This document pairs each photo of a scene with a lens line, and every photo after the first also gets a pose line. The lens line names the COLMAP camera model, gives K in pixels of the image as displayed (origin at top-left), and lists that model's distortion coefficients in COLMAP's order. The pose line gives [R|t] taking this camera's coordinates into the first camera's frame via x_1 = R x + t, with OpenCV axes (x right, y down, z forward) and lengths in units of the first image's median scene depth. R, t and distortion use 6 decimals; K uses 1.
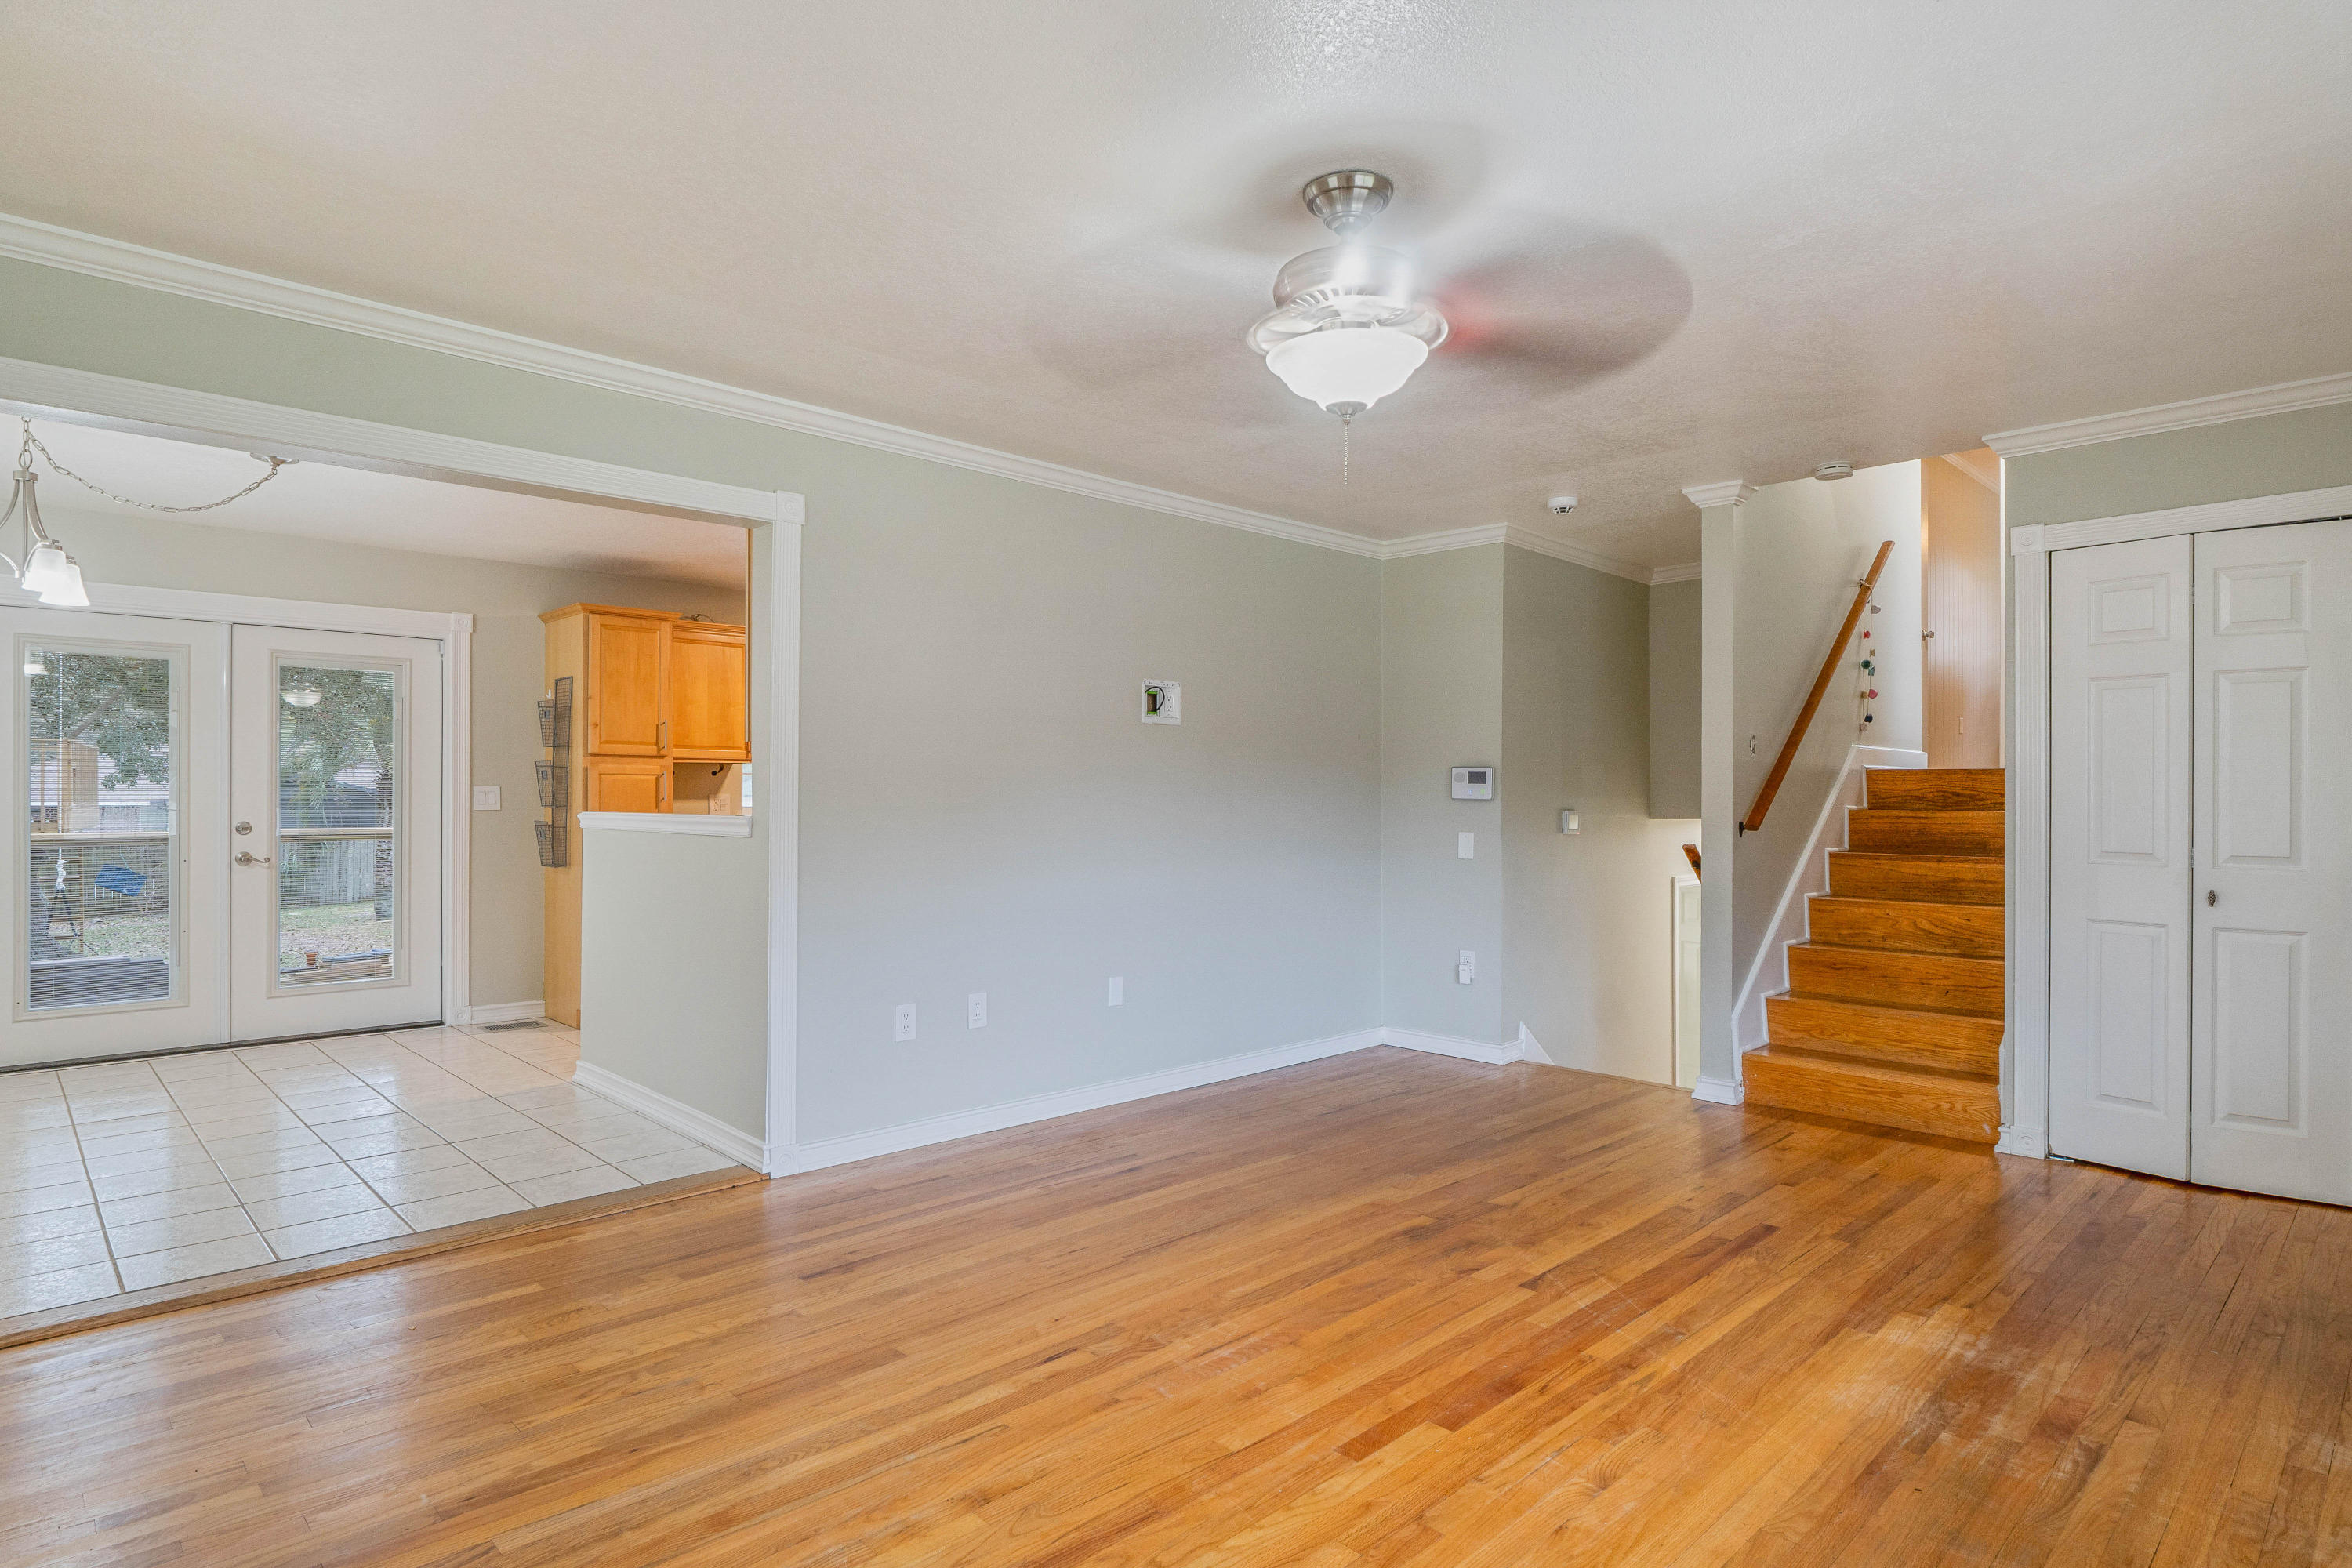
lens RADIAL K [[1251.5, 0, 1173.9], [0, 1251.5, 773.0], [0, 0, 1]] dist [-0.006871, 0.000392]
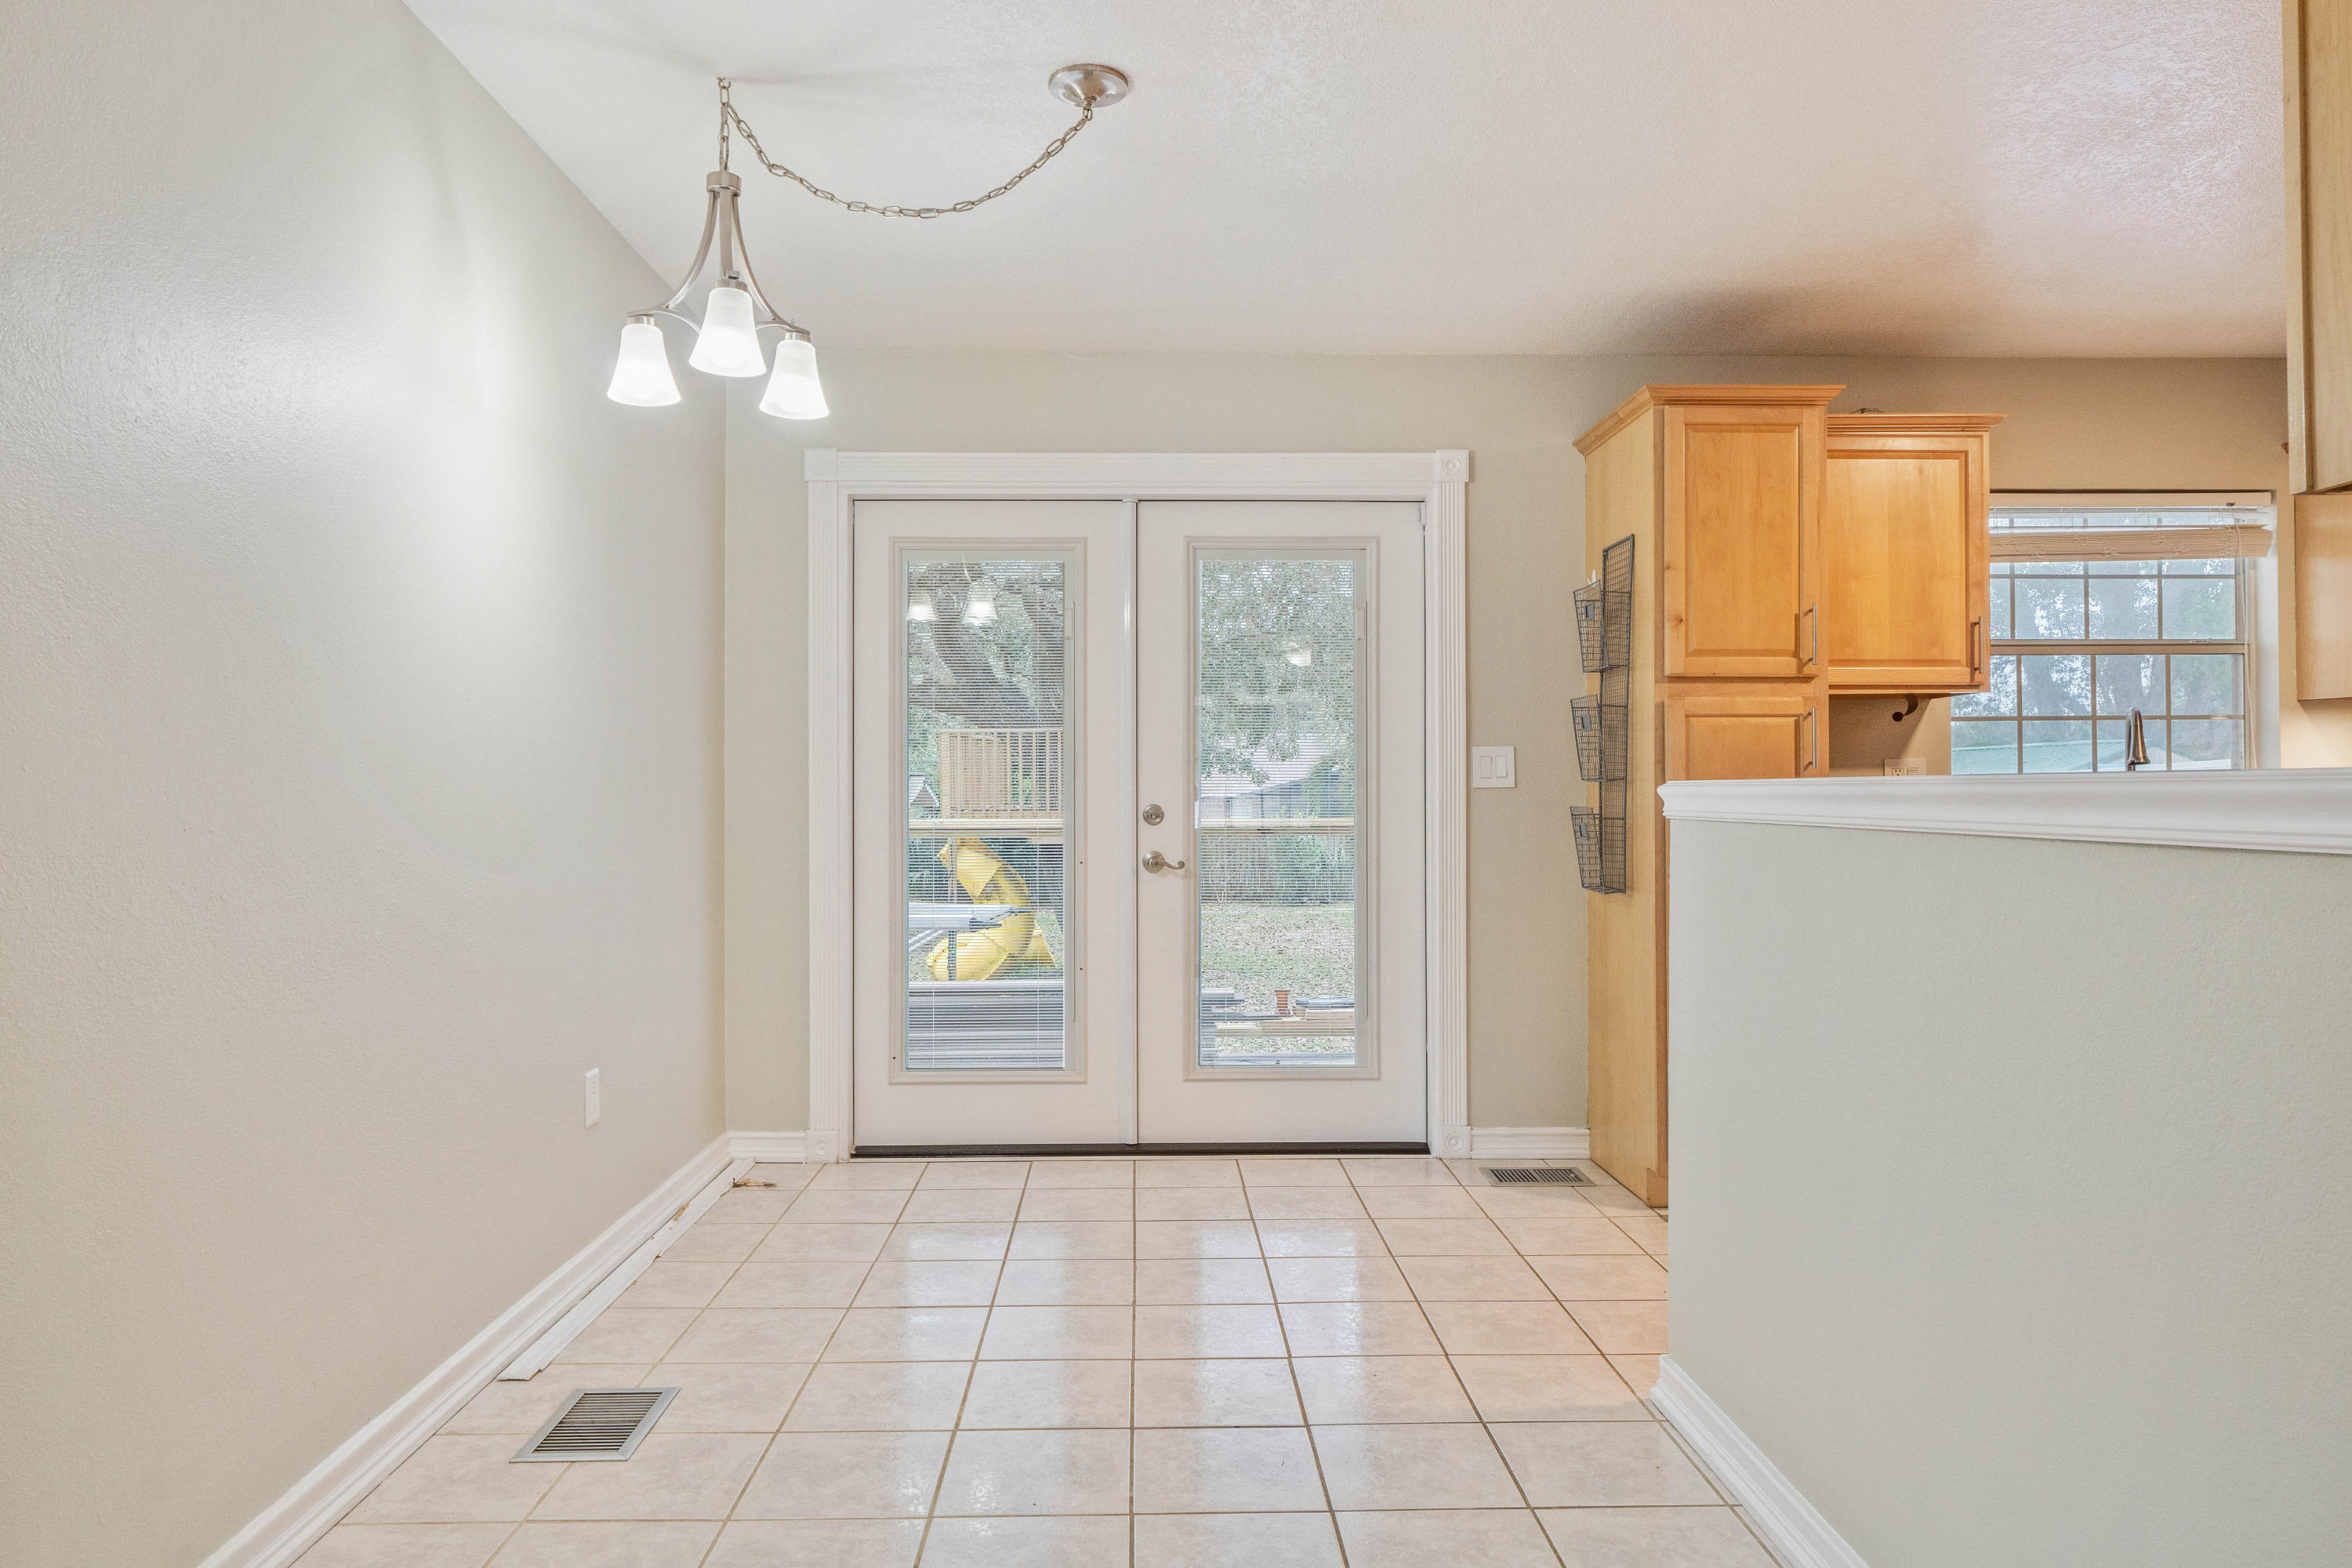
lens RADIAL K [[1471.1, 0, 1171.8], [0, 1471.1, 823.6], [0, 0, 1]] dist [0.007038, 0.000395]
pose [[0.736629, 0.011776, -0.676195, -0.201906], [0.017044, 0.999208, 0.035968, 0.019420], [0.676083, -0.038020, 0.735844, 0.402786]]
